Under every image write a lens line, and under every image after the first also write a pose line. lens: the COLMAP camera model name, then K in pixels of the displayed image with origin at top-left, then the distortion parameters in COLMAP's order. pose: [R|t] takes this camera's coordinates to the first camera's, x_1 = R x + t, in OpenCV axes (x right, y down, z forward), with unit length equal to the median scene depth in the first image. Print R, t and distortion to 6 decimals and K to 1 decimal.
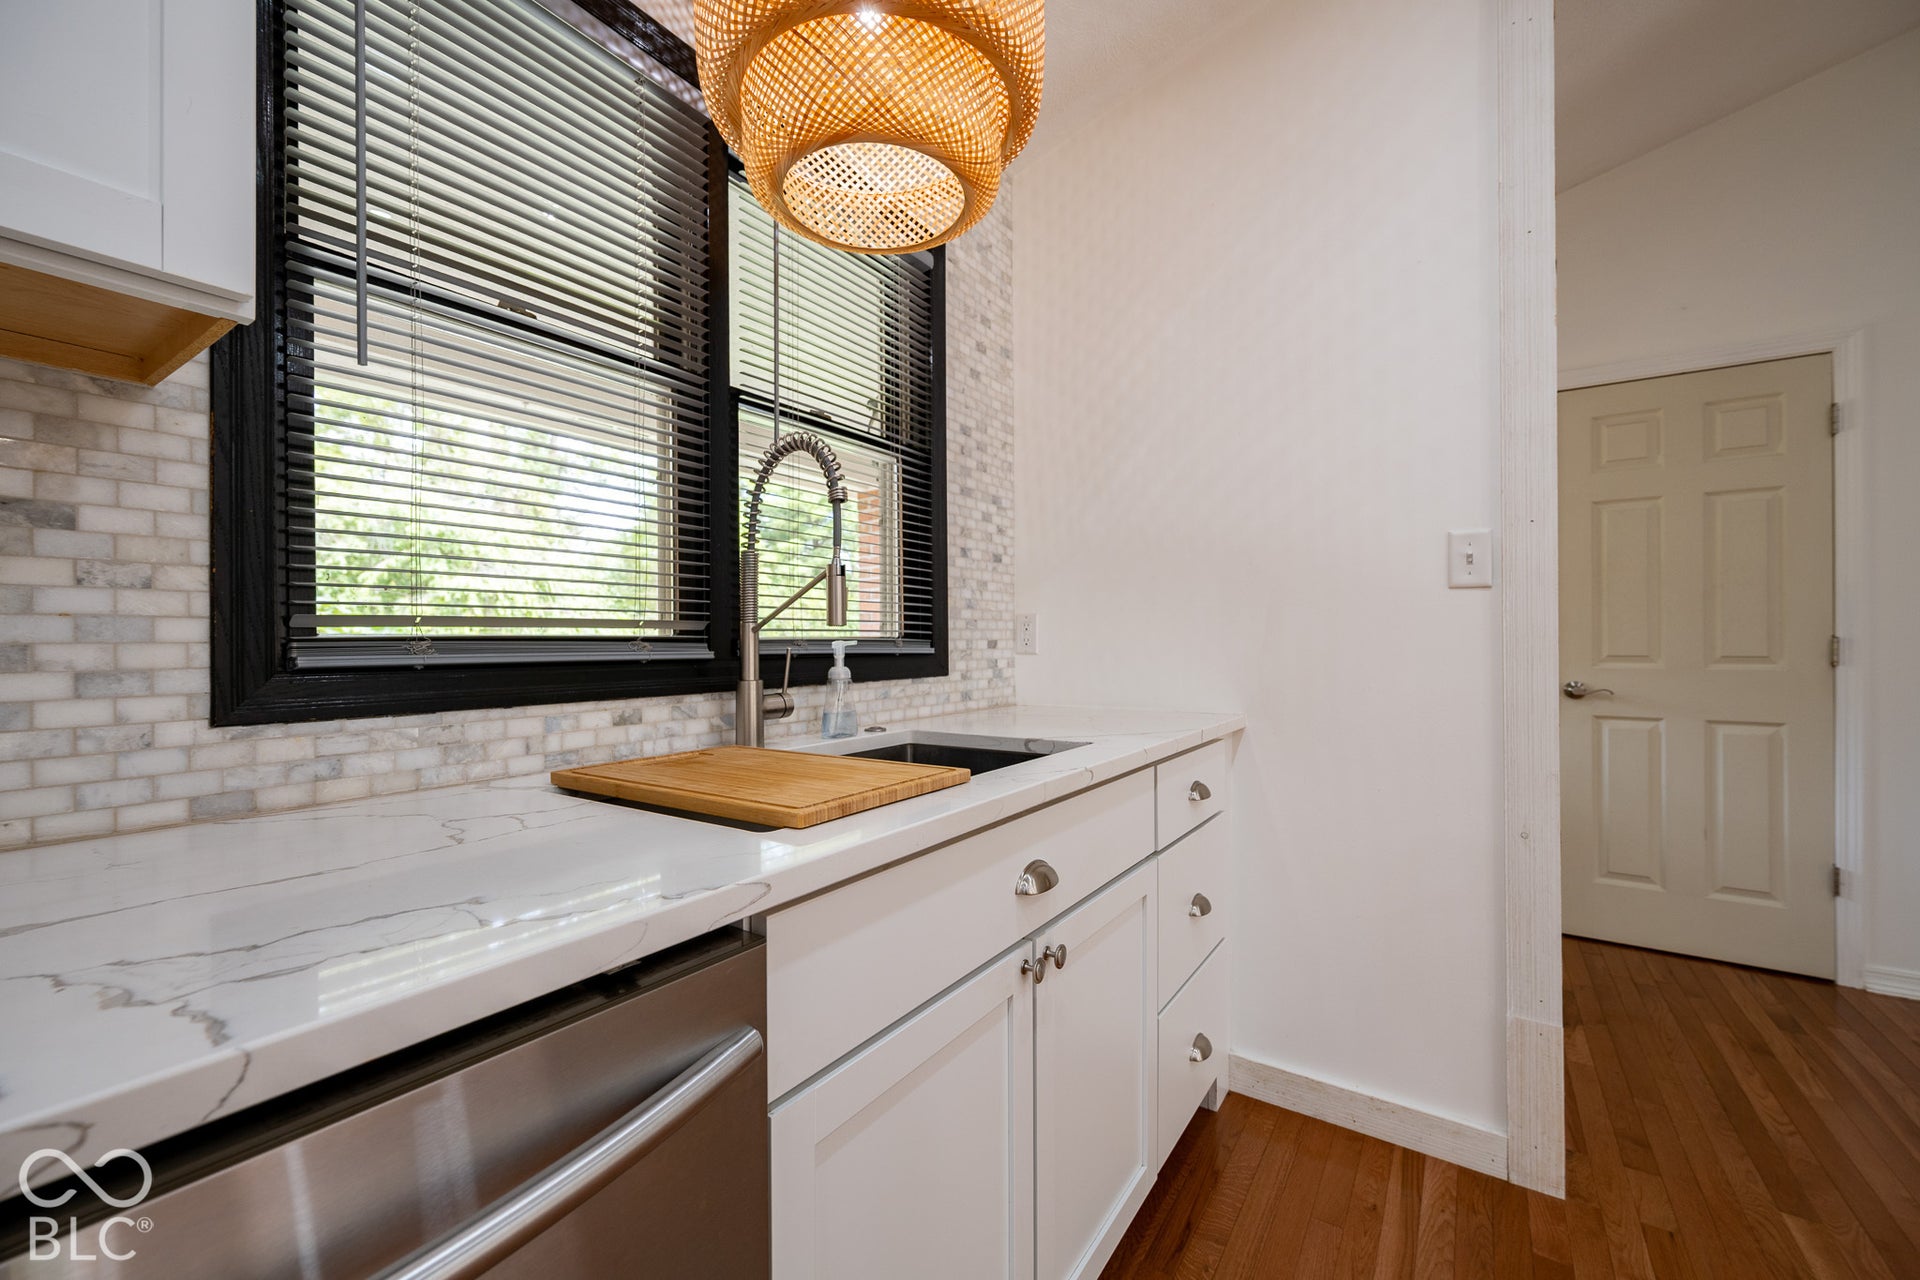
lens RADIAL K [[764.9, 0, 960.0], [0, 764.9, 640.0], [0, 0, 1]] dist [0.000040, 0.000137]
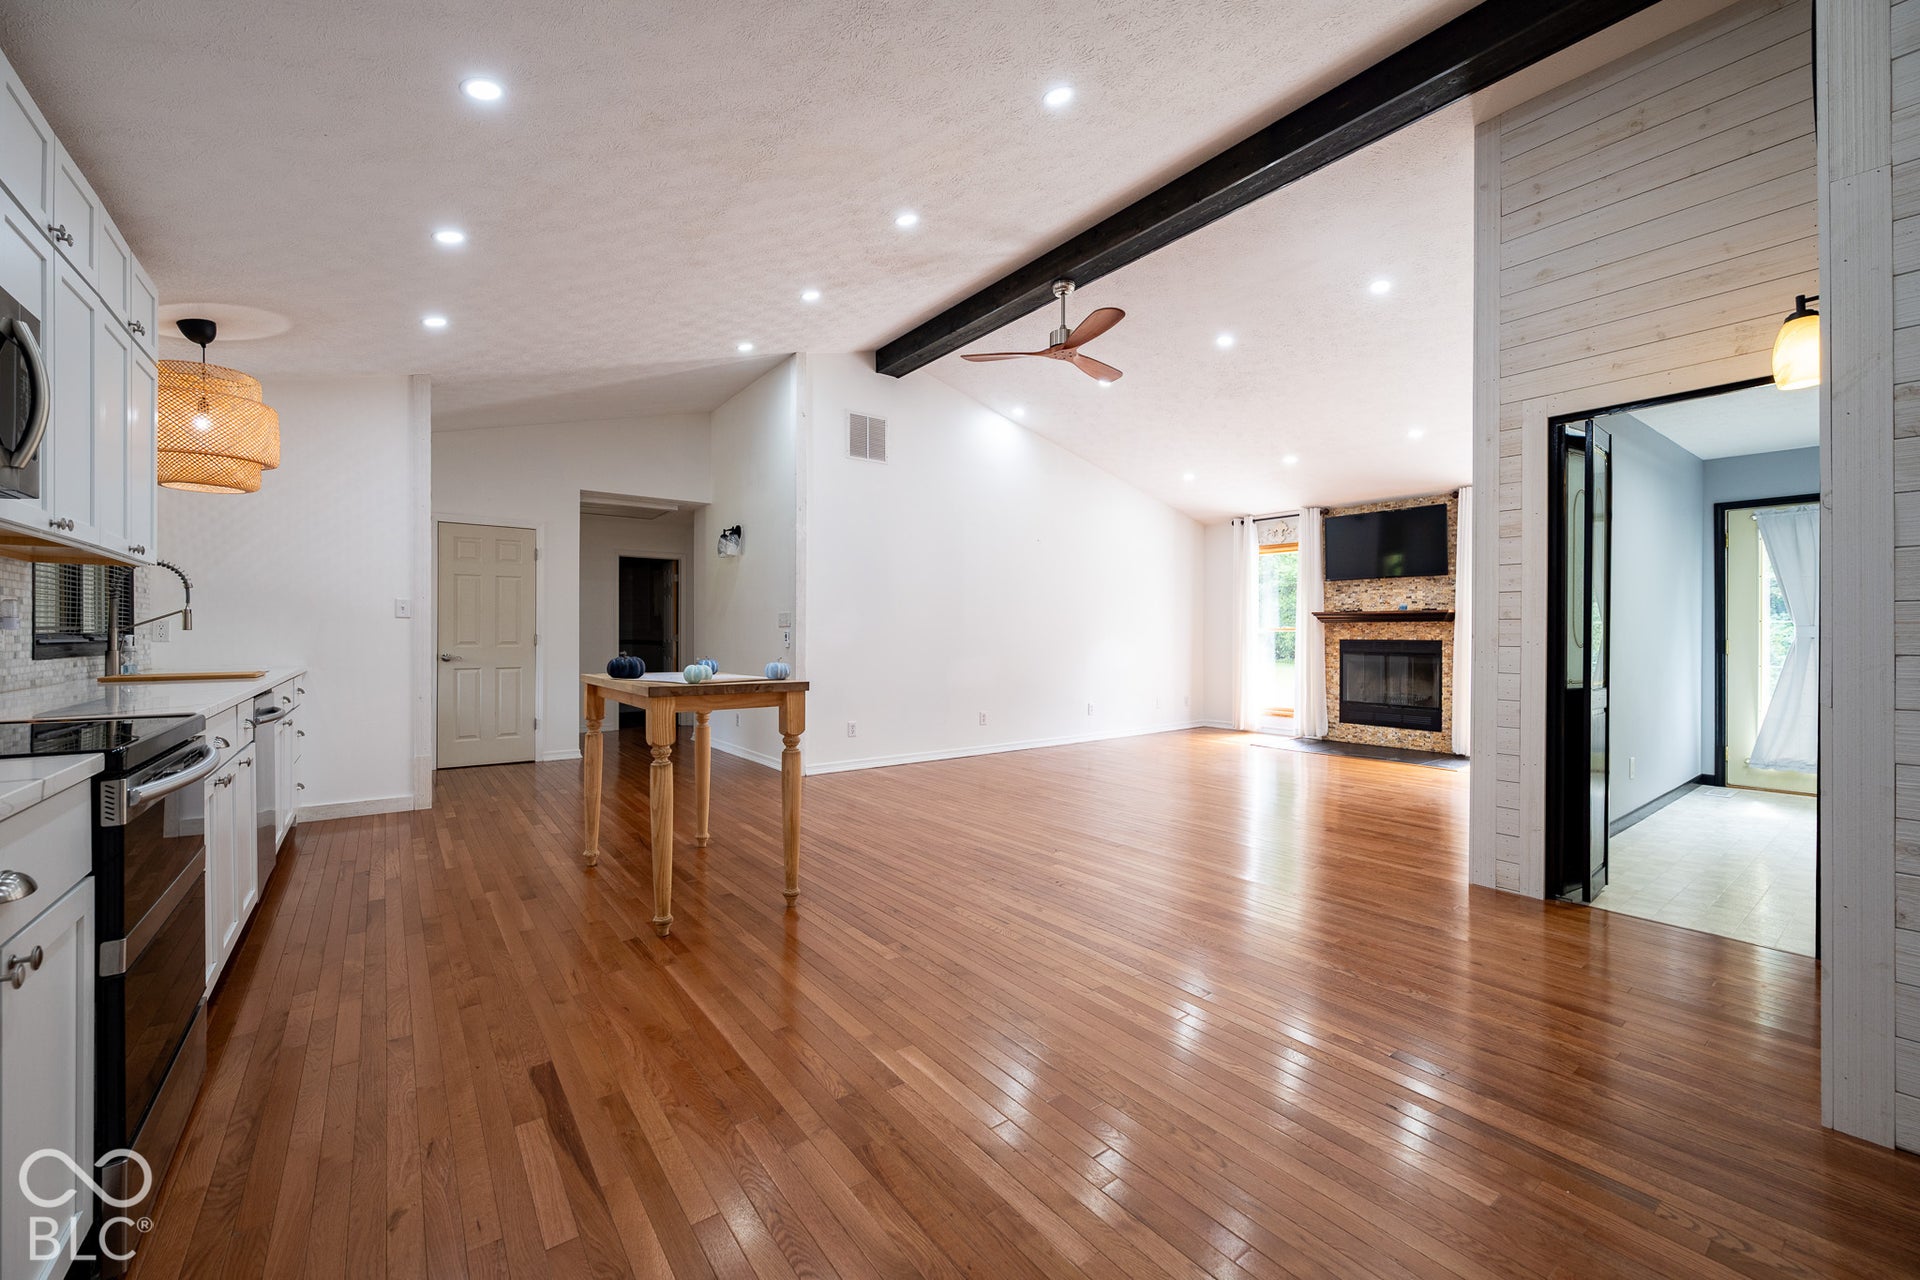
lens RADIAL K [[764.9, 0, 960.0], [0, 764.9, 640.0], [0, 0, 1]] dist [0.000040, 0.000137]
pose [[0.327026, -0.000609, 0.945015, -1.423212], [-0.006735, 0.999973, 0.002976, -0.005090], [-0.944991, -0.007338, 0.327013, -2.003617]]
